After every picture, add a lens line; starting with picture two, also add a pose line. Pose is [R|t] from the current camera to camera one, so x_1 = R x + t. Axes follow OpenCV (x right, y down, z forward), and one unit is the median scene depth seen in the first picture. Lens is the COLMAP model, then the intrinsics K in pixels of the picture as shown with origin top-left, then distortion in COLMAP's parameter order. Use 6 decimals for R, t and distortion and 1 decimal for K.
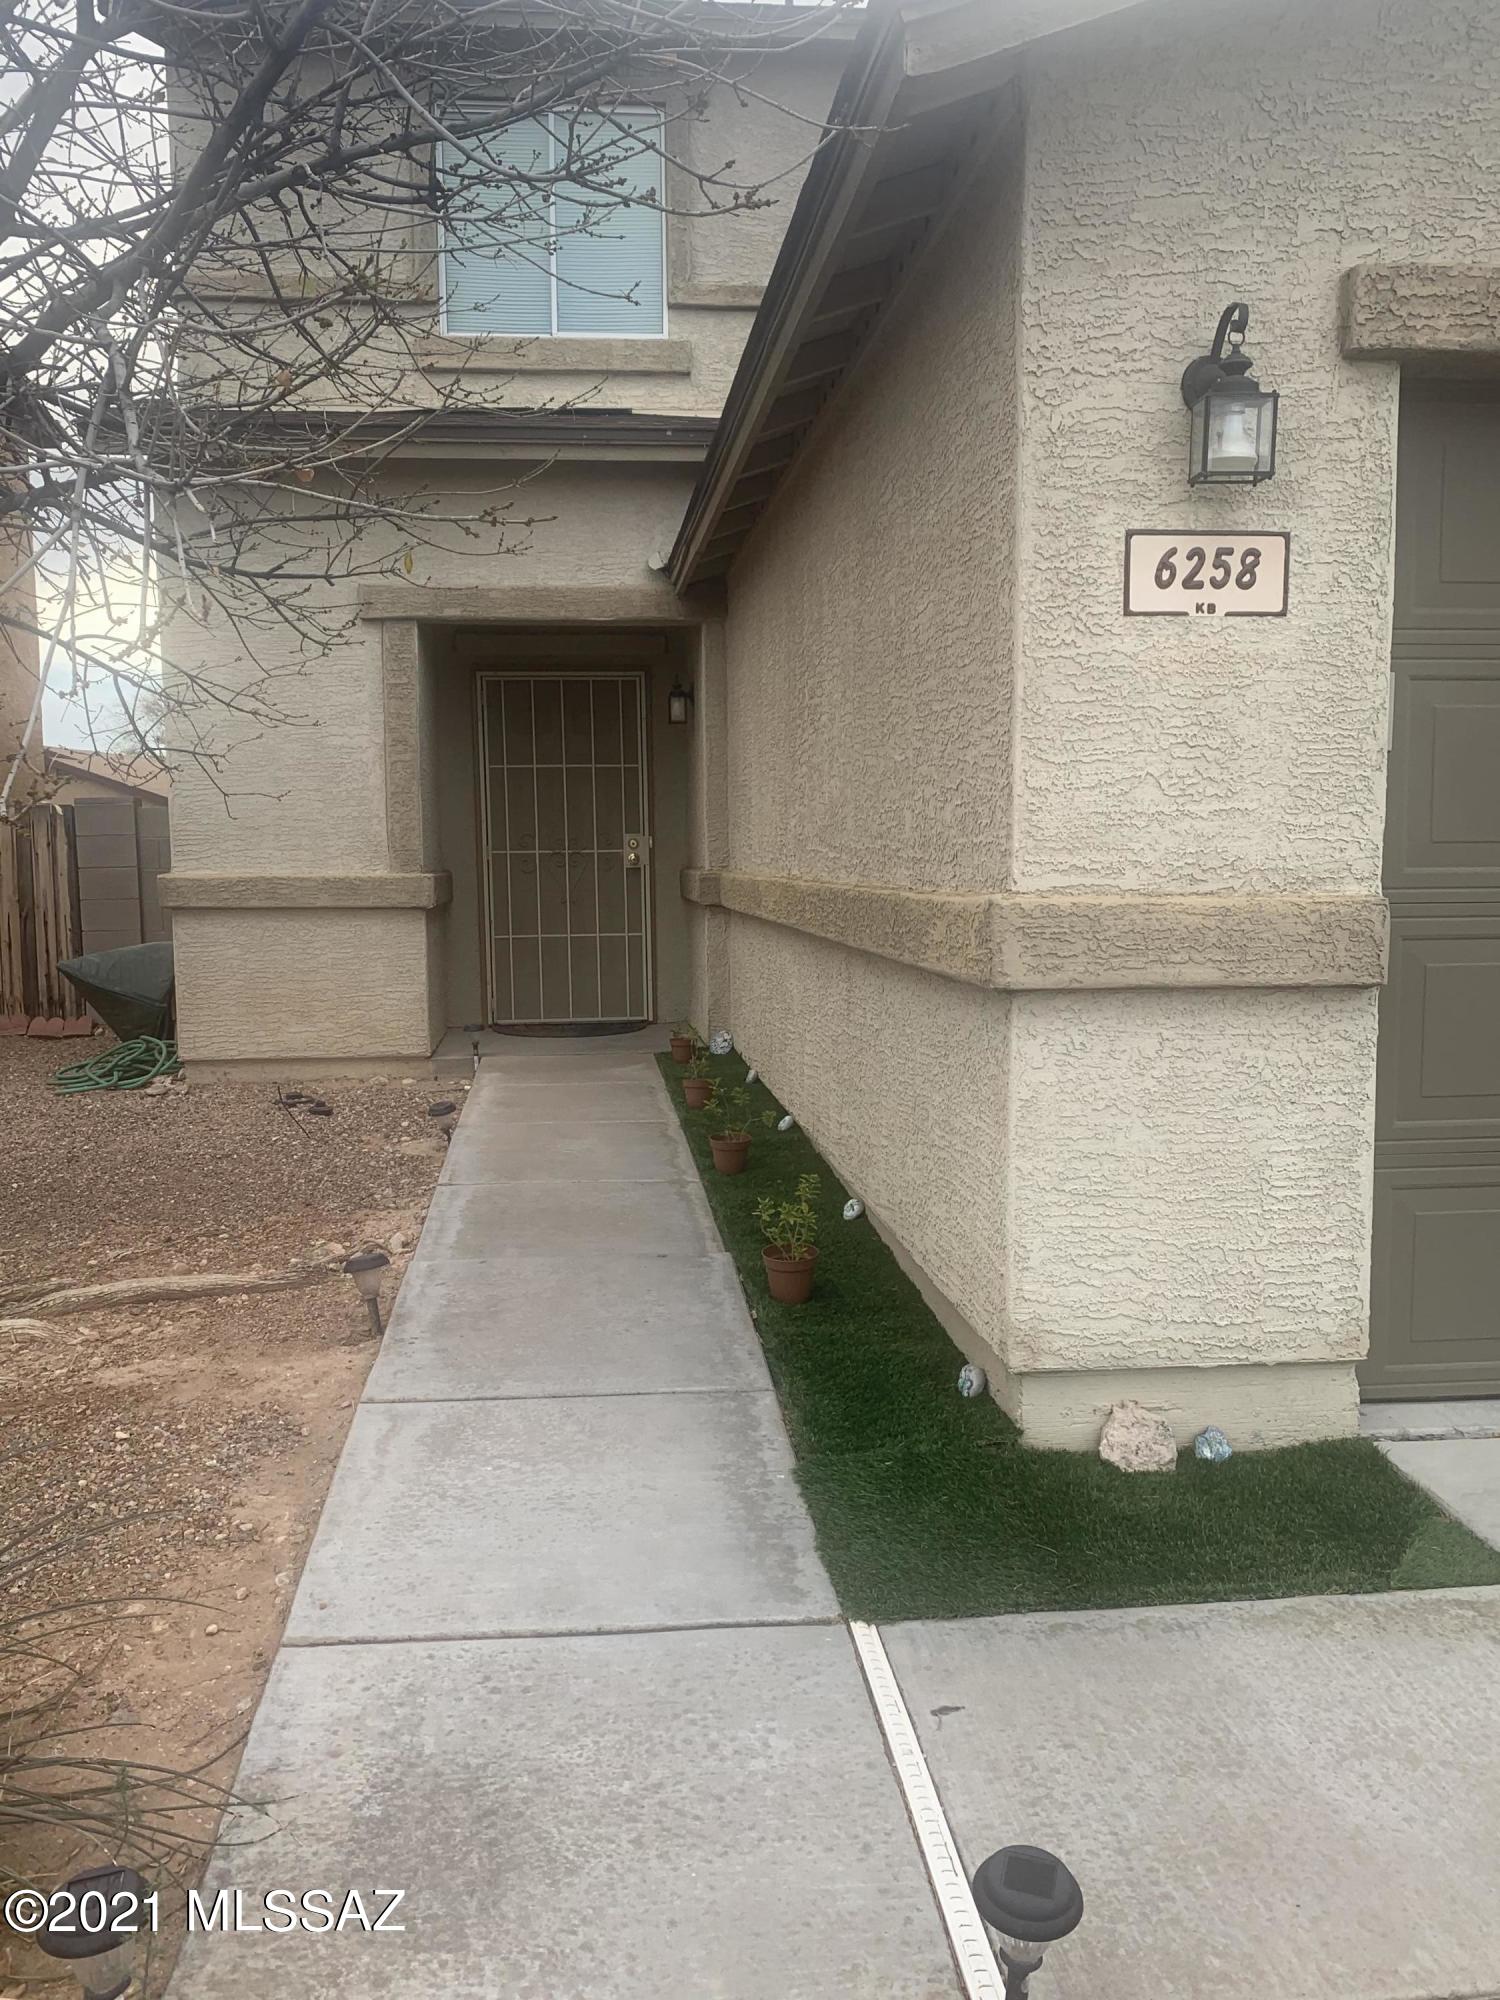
lens RADIAL K [[1679.2, 0, 747.3], [0, 1679.2, 995.2], [0, 0, 1]] dist [0.040061, -0.015003]
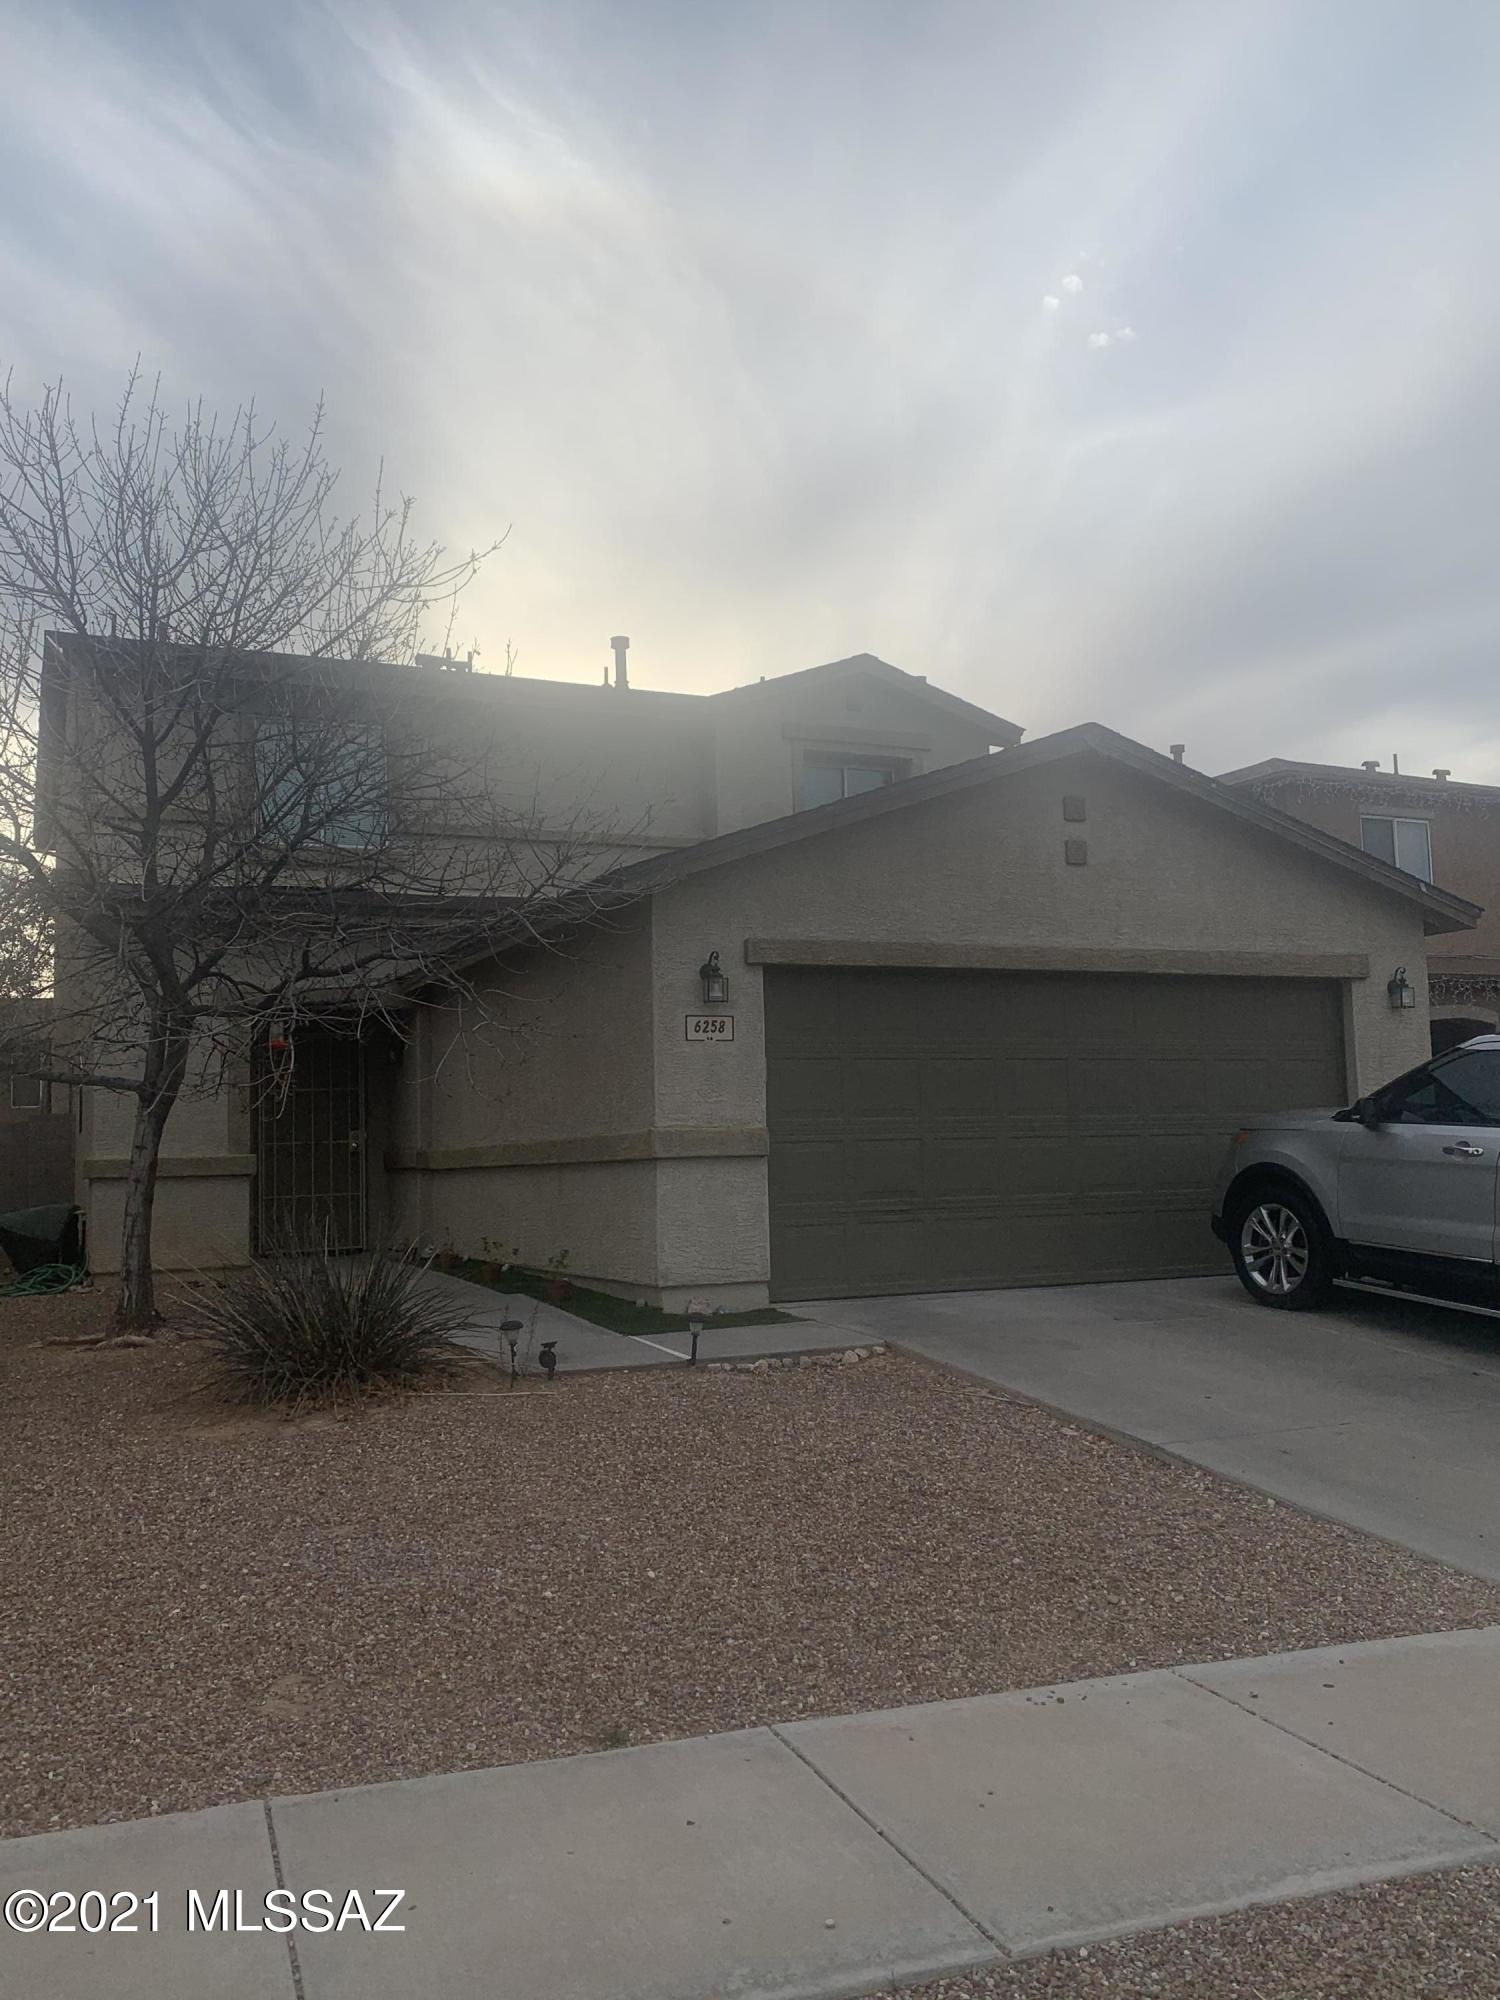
lens RADIAL K [[1679.2, 0, 748.5], [0, 1679.2, 1002.5], [0, 0, 1]] dist [0.040061, -0.015003]
pose [[0.952193, 0.008550, 0.305378, -0.633612], [0.048050, 0.982975, -0.177345, 0.272871], [-0.301695, 0.183540, 0.935571, -2.020292]]
